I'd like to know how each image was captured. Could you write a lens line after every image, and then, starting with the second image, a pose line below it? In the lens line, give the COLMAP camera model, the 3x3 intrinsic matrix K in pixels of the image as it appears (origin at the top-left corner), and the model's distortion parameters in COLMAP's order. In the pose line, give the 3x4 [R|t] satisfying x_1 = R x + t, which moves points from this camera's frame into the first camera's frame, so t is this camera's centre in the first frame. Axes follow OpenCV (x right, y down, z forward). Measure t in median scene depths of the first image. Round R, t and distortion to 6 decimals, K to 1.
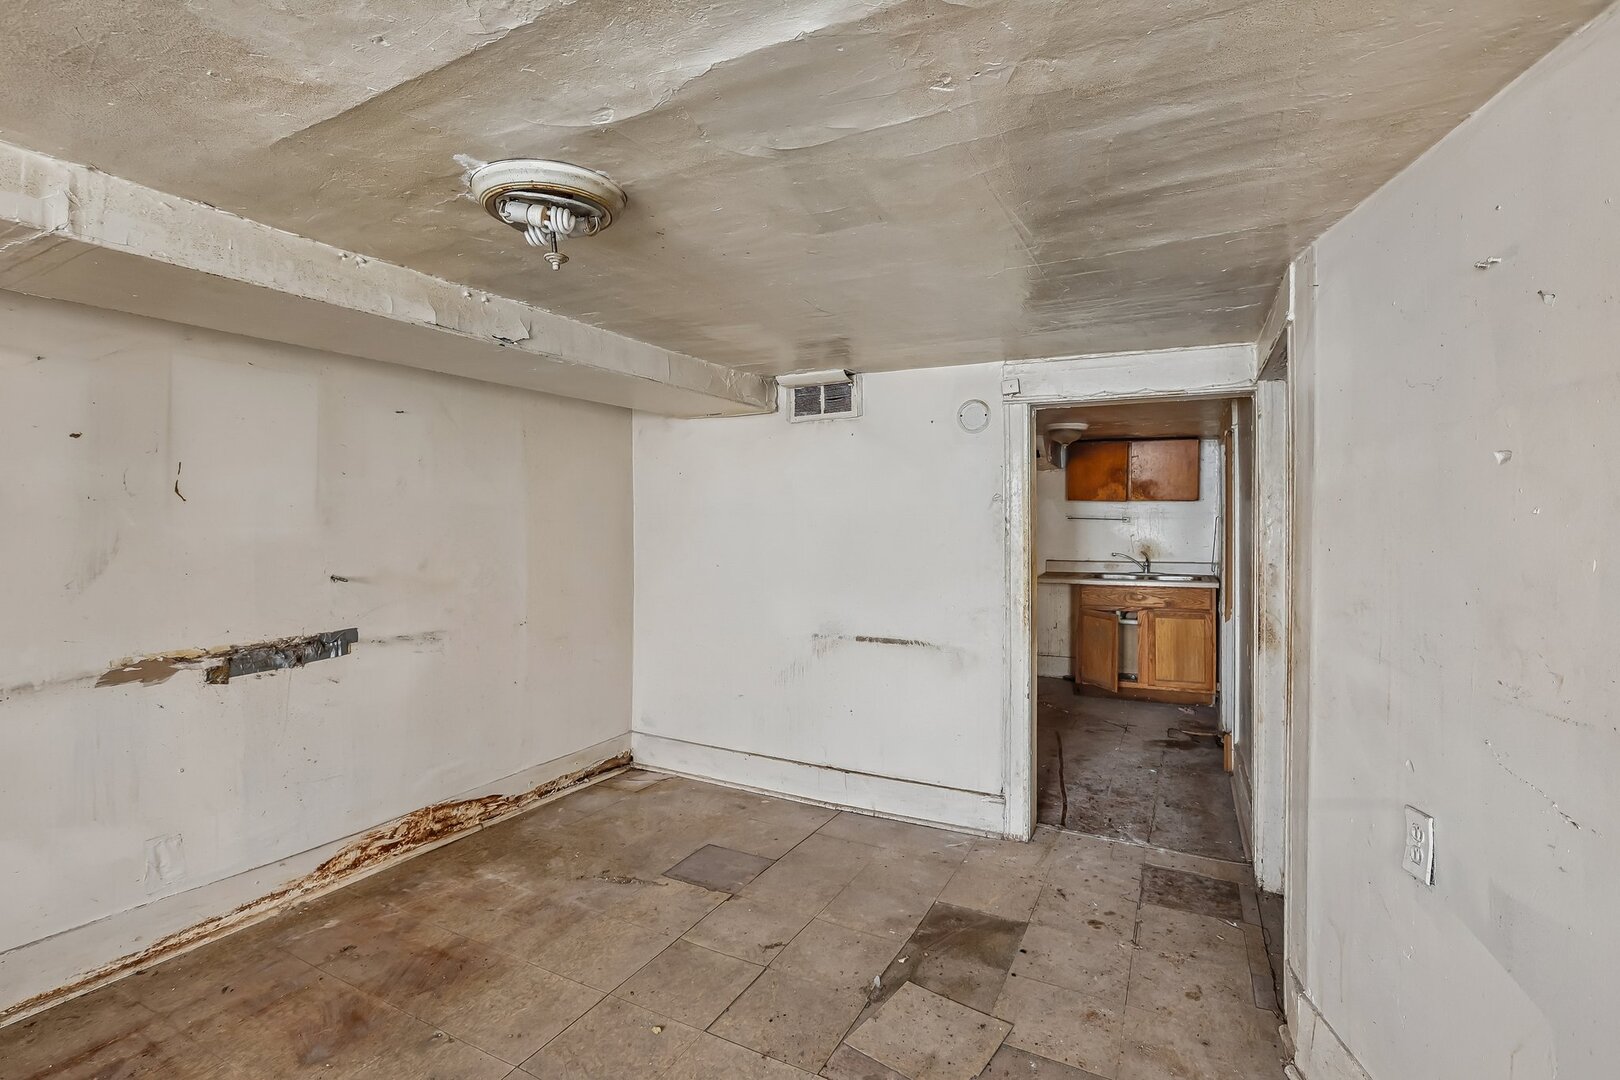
lens RADIAL K [[743.4, 0, 810.8], [0, 743.4, 533.7], [0, 0, 1]] dist [-0.014195, 0.007196]
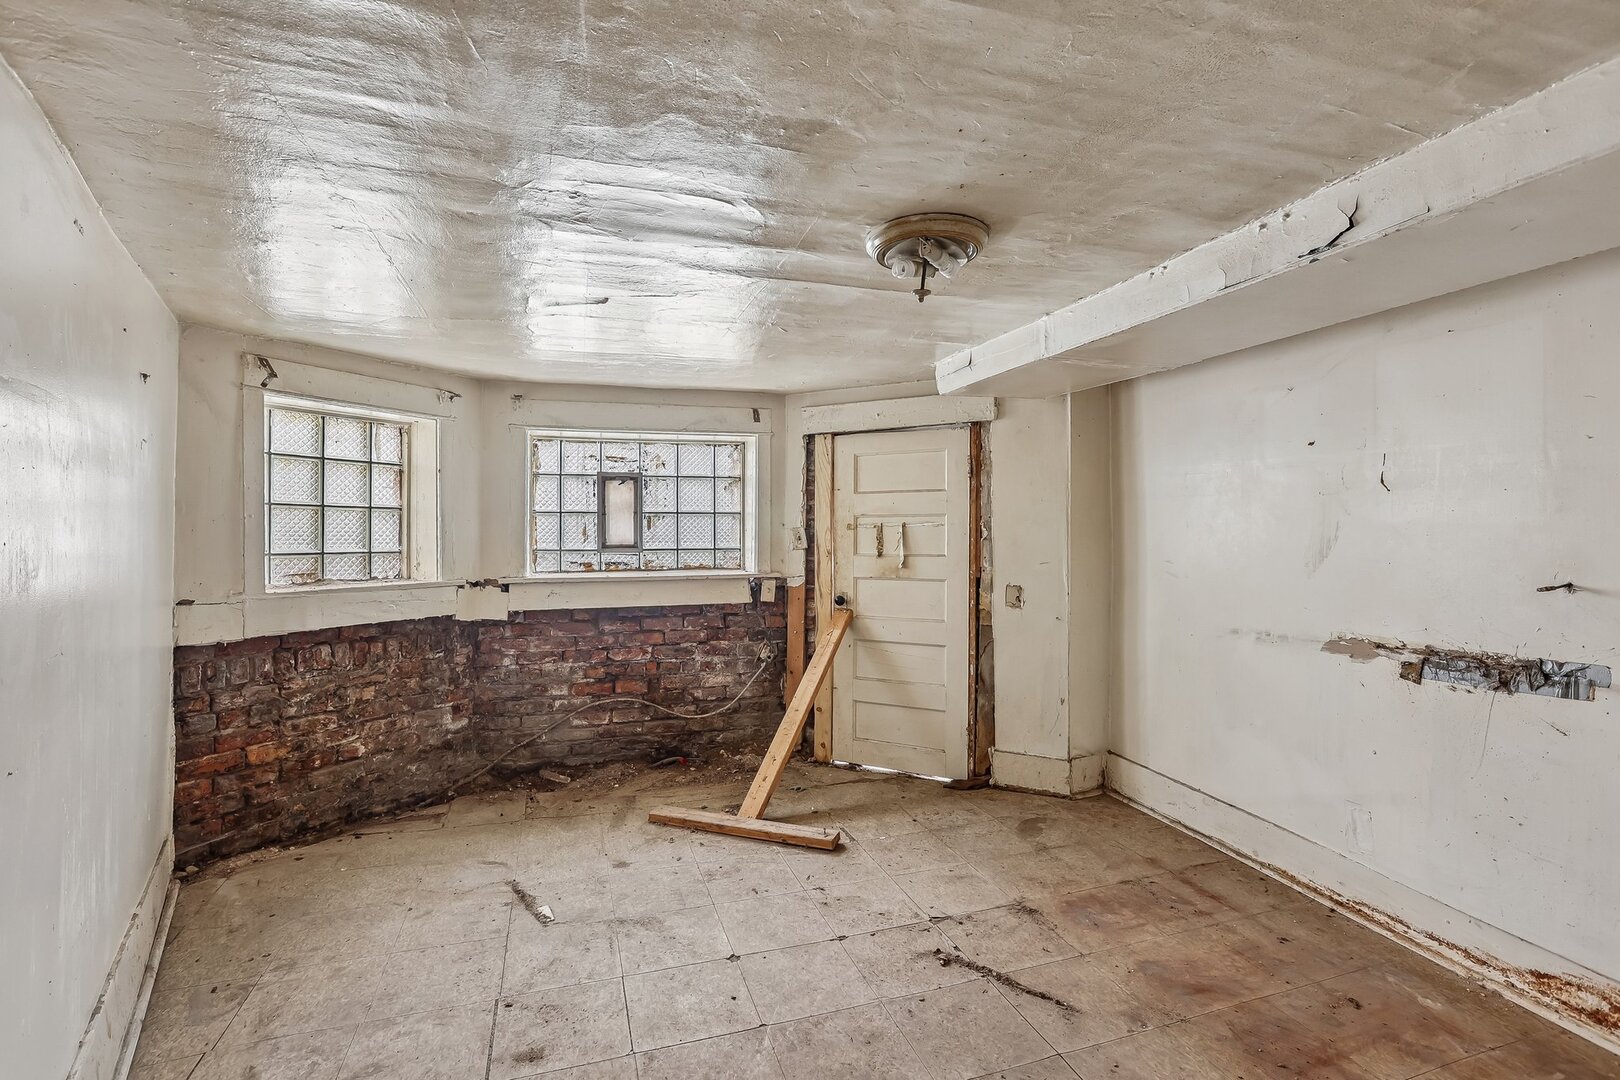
lens RADIAL K [[743.4, 0, 814.0], [0, 743.4, 529.6], [0, 0, 1]] dist [-0.014195, 0.007196]
pose [[-0.694770, 0.005489, -0.719211, 0.429640], [-0.008154, 0.999847, 0.015507, -0.000921], [0.719186, 0.016639, -0.694618, 1.133791]]
